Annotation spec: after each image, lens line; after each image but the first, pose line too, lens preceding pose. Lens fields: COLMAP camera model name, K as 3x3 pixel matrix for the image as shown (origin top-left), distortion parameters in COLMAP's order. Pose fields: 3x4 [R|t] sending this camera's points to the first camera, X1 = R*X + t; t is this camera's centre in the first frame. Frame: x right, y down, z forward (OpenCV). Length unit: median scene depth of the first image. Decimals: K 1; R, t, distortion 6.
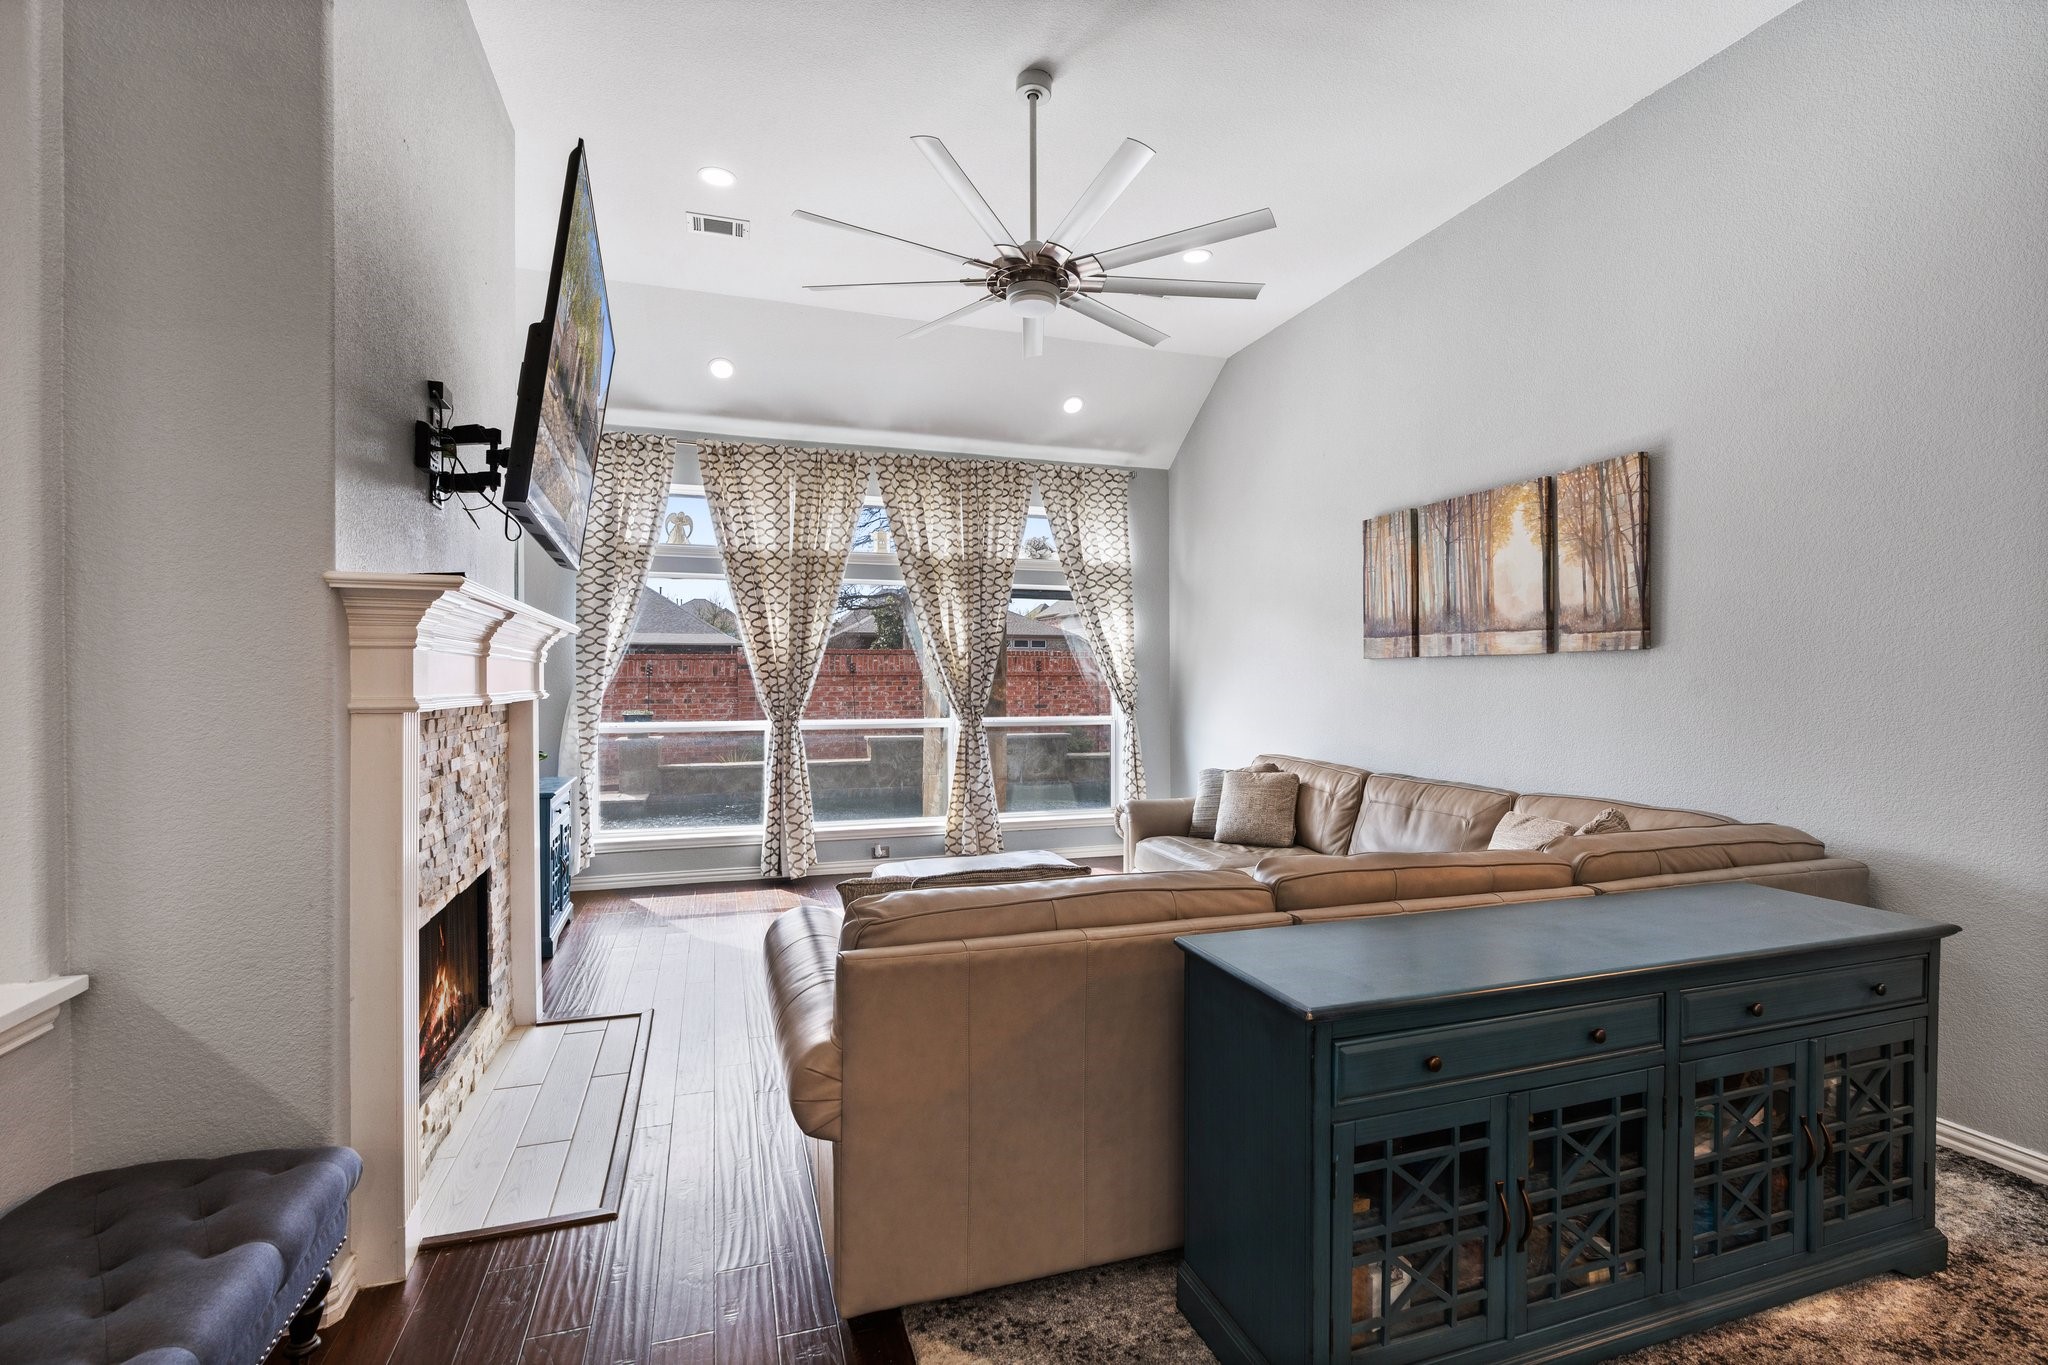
lens RADIAL K [[930.3, 0, 1024.0], [0, 930.3, 682.5], [0, 0, 1]] dist [-0.002319, 0.000842]
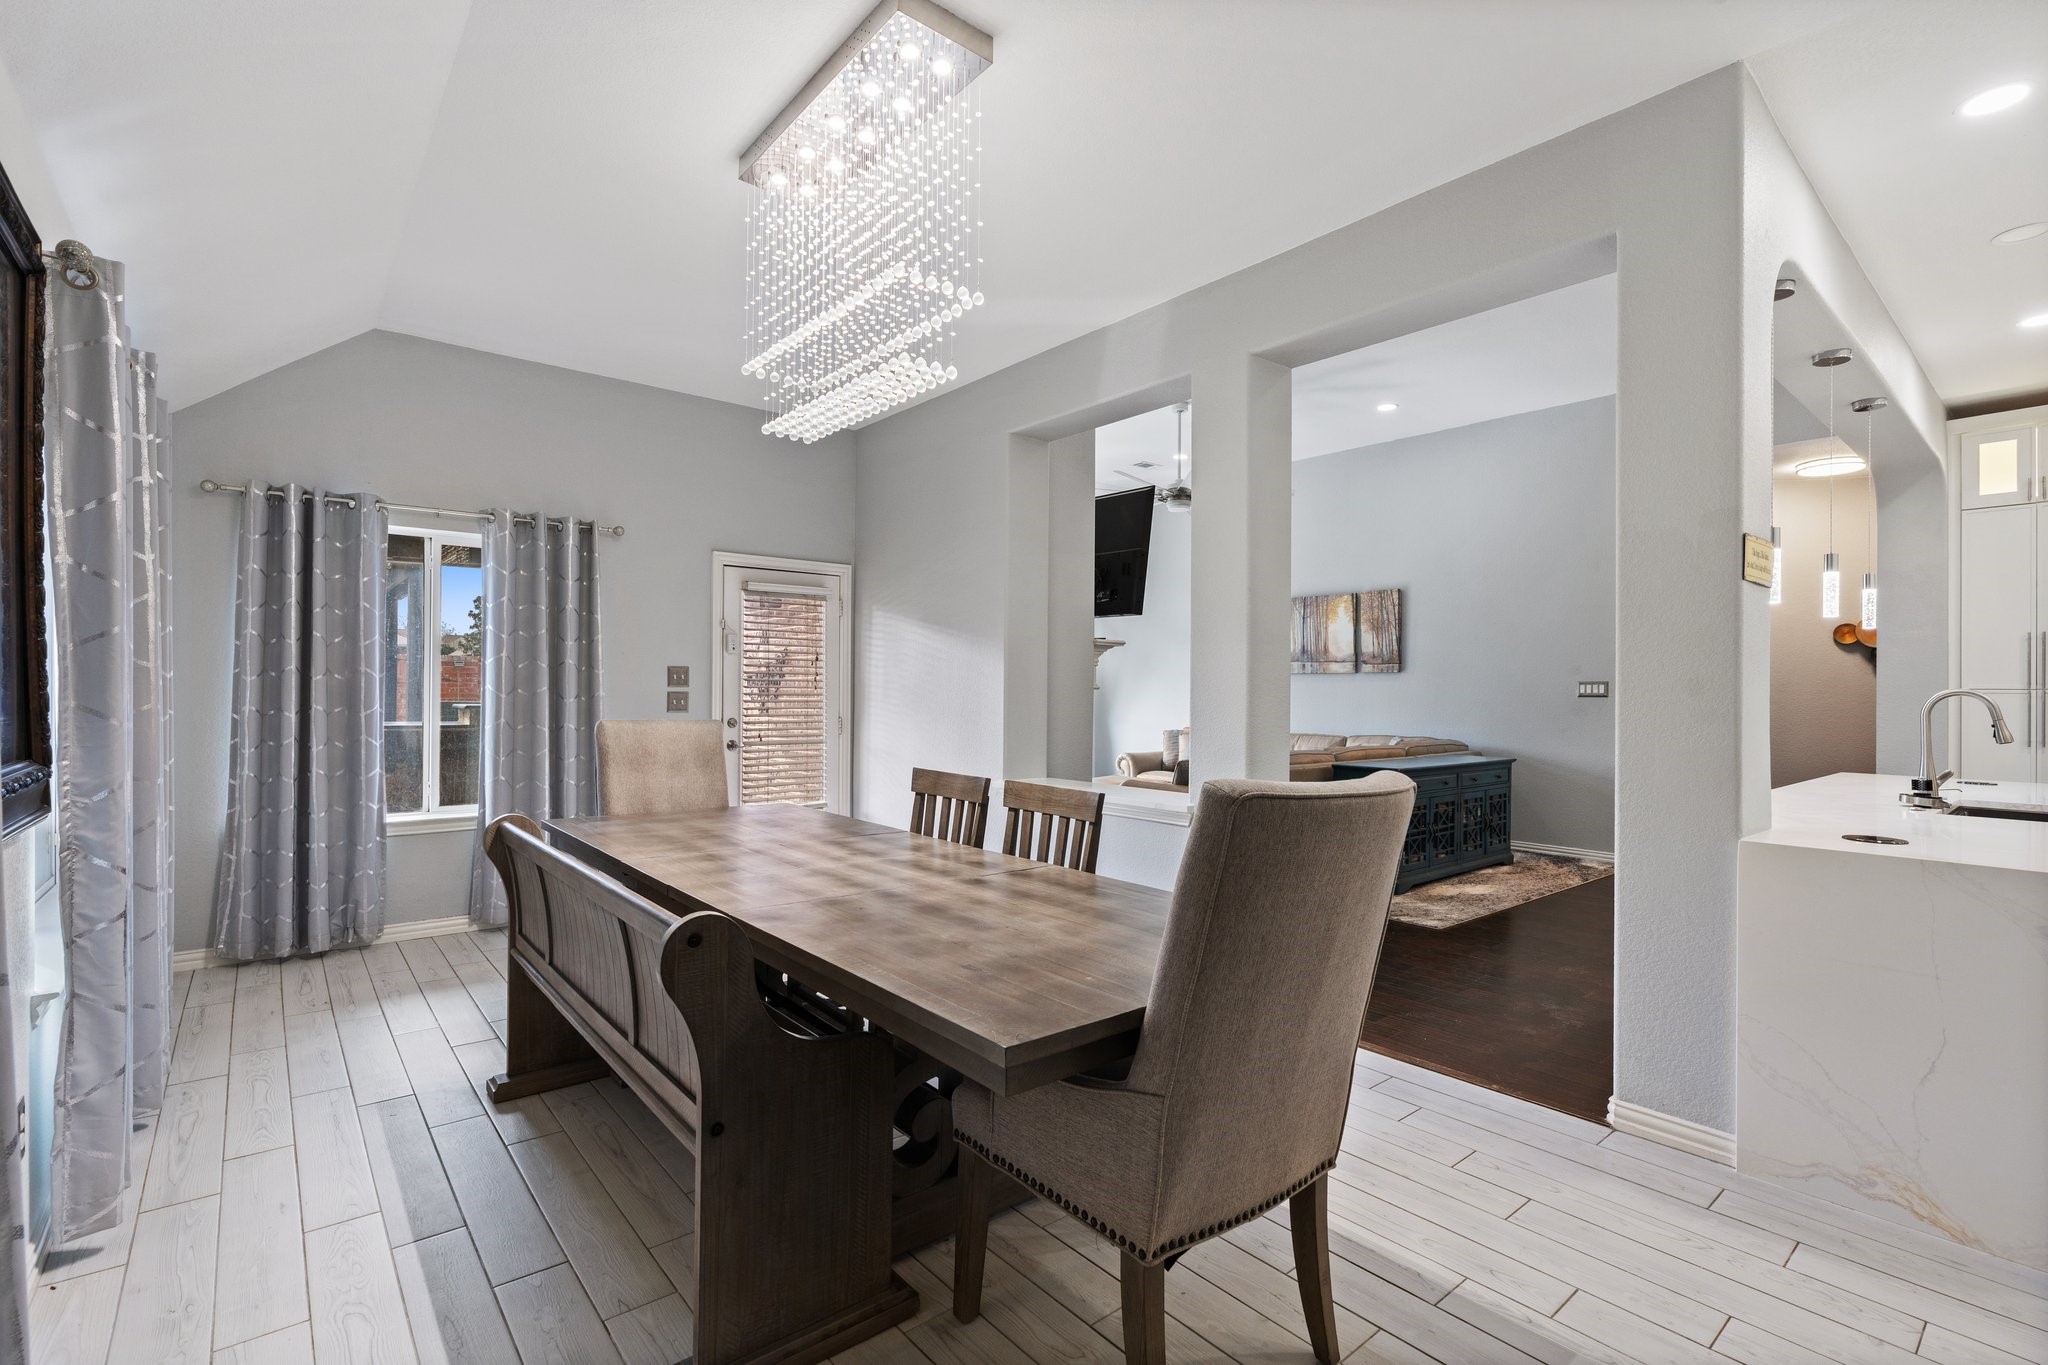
lens RADIAL K [[930.3, 0, 1024.0], [0, 930.3, 682.5], [0, 0, 1]] dist [-0.002319, 0.000842]
pose [[0.930101, 0.007918, 0.367218, -0.615733], [-0.003879, 0.999924, -0.011737, 0.012697], [-0.367283, 0.009492, 0.930061, -0.479910]]
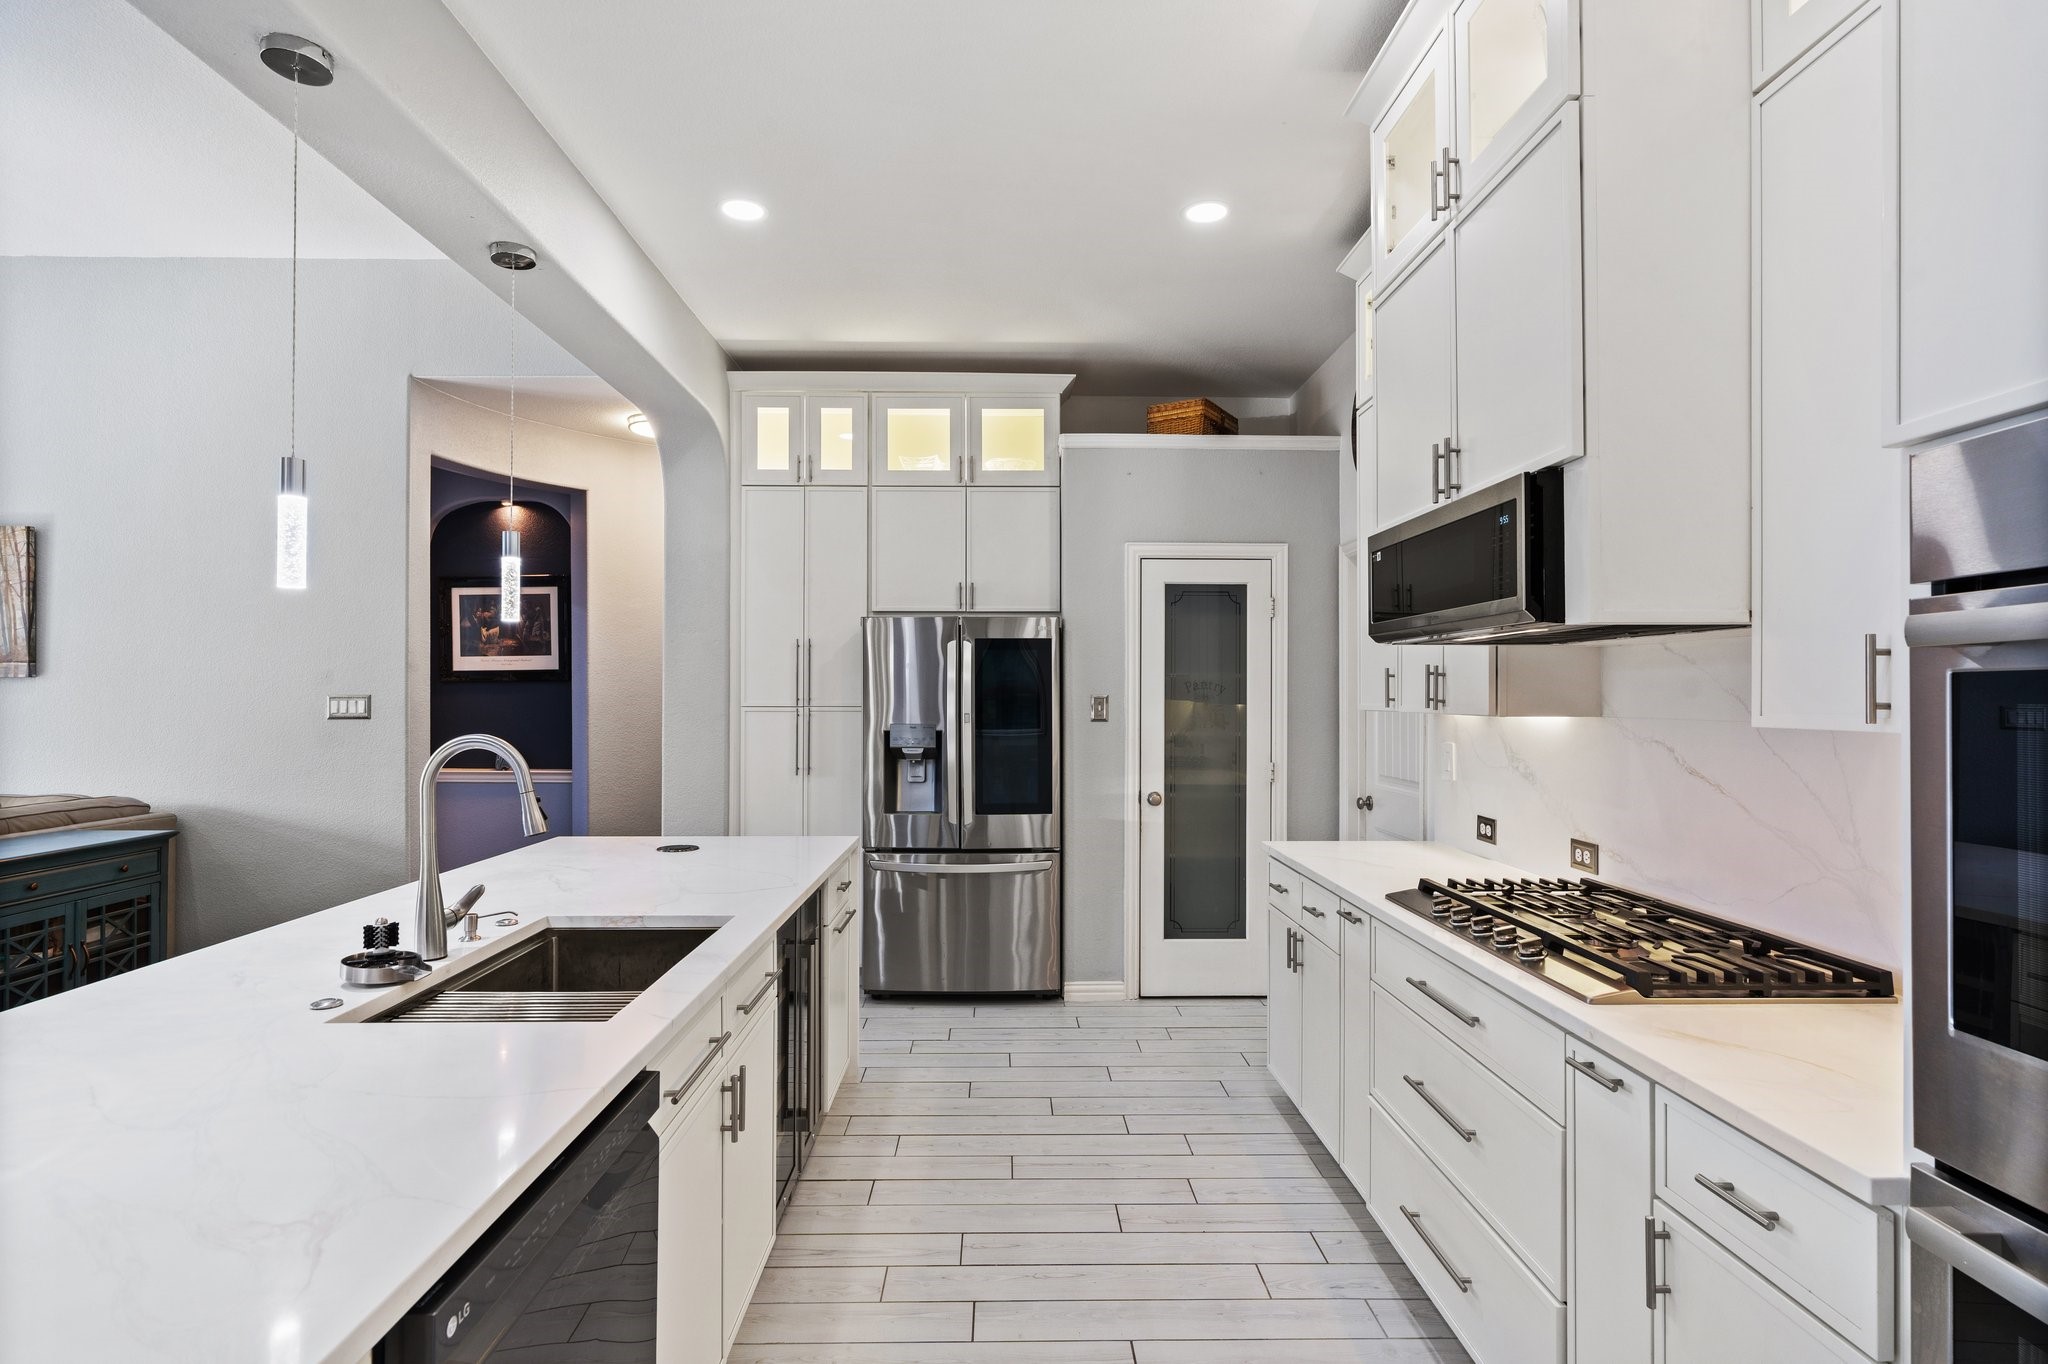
lens RADIAL K [[1023.6, 0, 1024.0], [0, 1023.6, 682.0], [0, 0, 1]] dist [-0.001133, -0.000162]
pose [[0.303995, 0.007317, 0.952646, -0.156534], [0.005132, 0.999943, -0.009318, -0.004749], [-0.952660, 0.007722, 0.303940, -0.433445]]
